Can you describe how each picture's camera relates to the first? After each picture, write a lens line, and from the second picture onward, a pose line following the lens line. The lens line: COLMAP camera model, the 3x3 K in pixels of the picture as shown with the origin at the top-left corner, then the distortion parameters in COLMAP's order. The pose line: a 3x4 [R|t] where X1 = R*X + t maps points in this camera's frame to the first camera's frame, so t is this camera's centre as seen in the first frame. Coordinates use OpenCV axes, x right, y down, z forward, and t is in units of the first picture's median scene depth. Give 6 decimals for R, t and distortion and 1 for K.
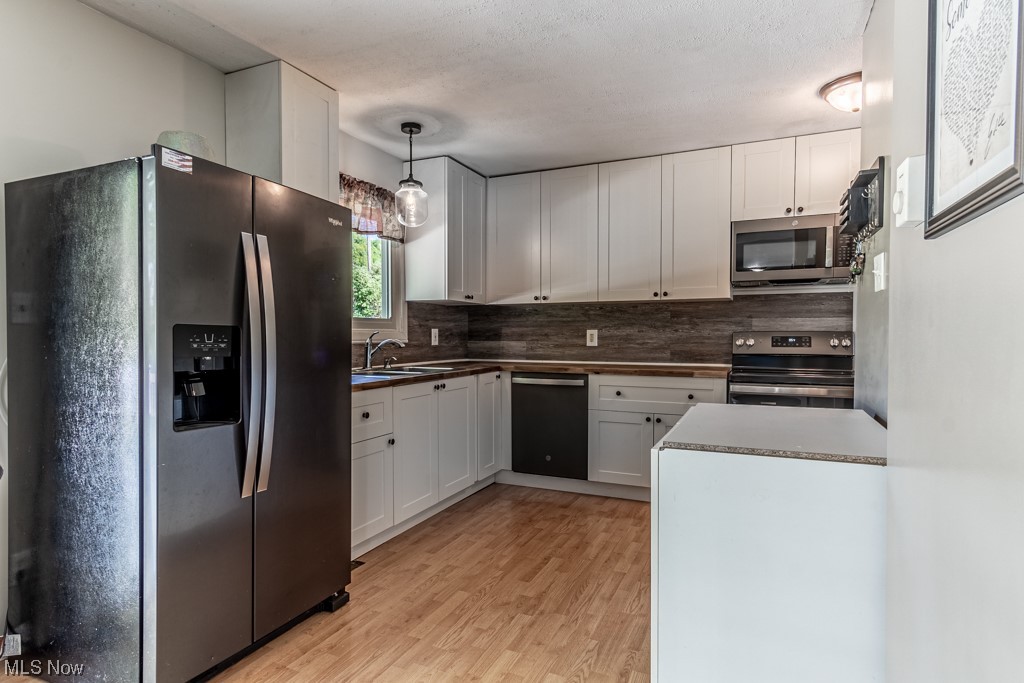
lens RADIAL K [[550.5, 0, 512.9], [0, 550.5, 354.2], [0, 0, 1]] dist [0.002579, 0.000288]
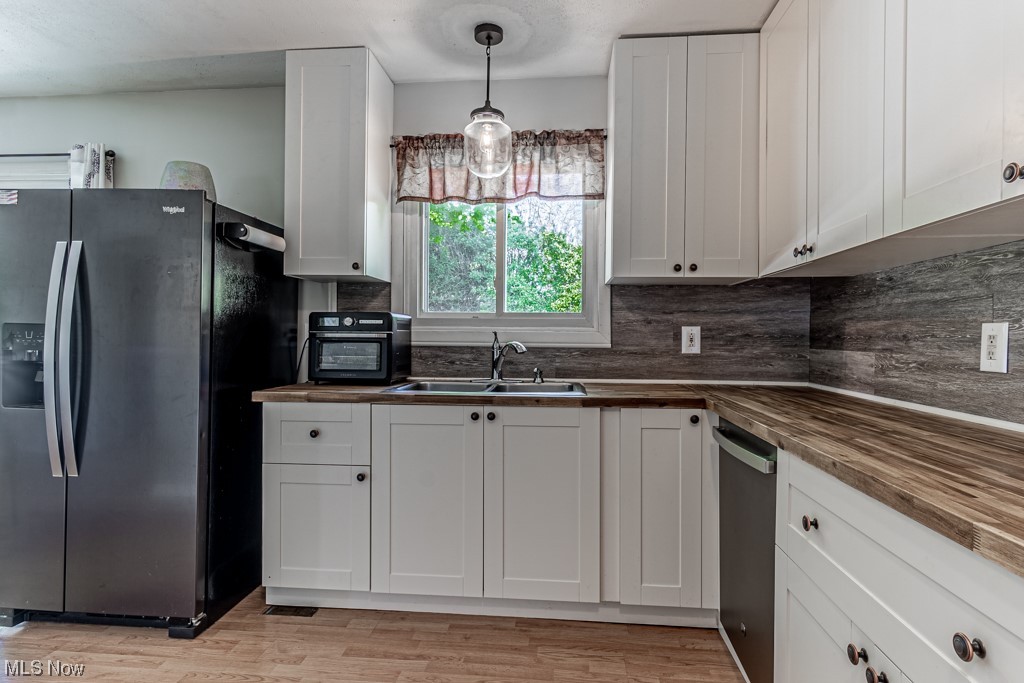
lens RADIAL K [[556.5, 0, 512.0], [0, 556.5, 341.5], [0, 0, 1]] dist [0.004238, 0.001513]
pose [[0.324004, 0.011529, -0.945985, 0.428587], [-0.039569, 0.999216, -0.001374, -0.024560], [0.945228, 0.037877, 0.324206, 0.720436]]
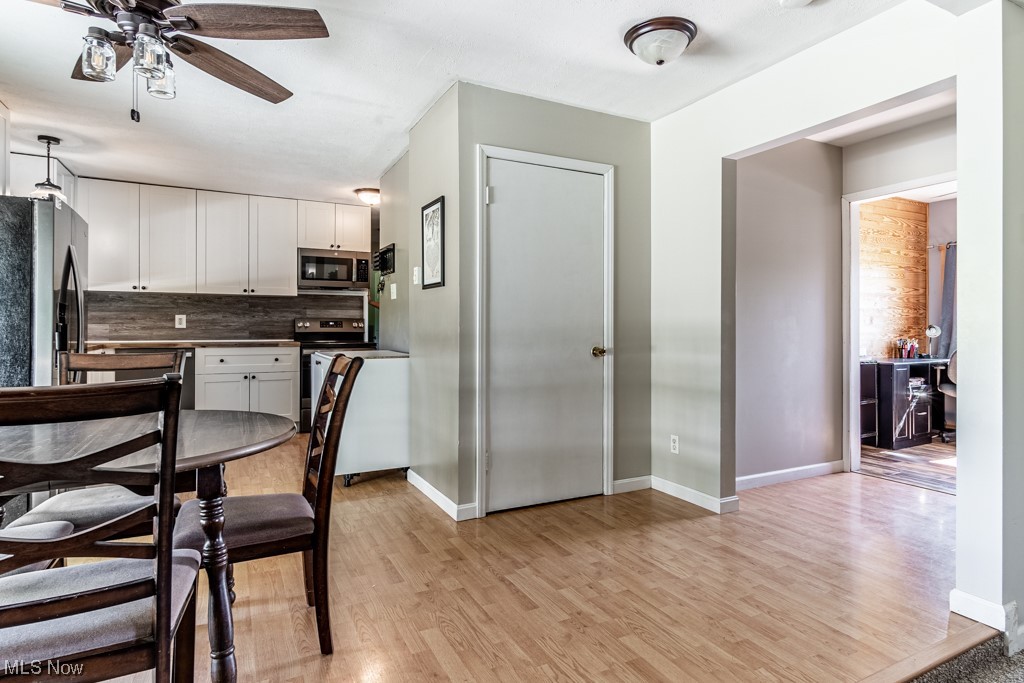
lens RADIAL K [[564.9, 0, 532.5], [0, 564.9, 325.8], [0, 0, 1]] dist [0.005565, 0.001131]
pose [[0.603565, 0.004661, 0.797300, -0.464820], [0.026094, 0.999332, -0.025596, 0.039618], [-0.796886, 0.036254, 0.603040, -0.478703]]
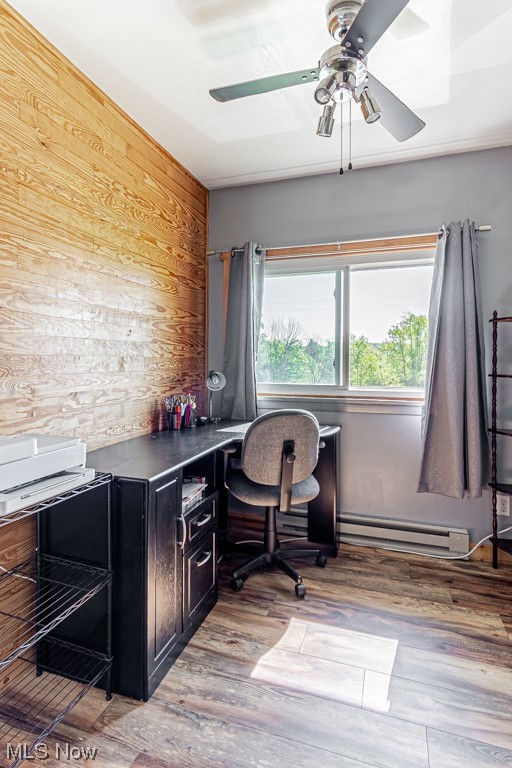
lens RADIAL K [[413.0, 0, 244.0], [0, 413.0, 360.5], [0, 0, 1]] dist [0.005752, 0.001999]
pose [[-0.078878, 0.000813, 0.996884, 0.659507], [0.030029, 0.999548, 0.001561, 0.010167], [-0.996432, 0.030058, -0.078867, -0.413927]]
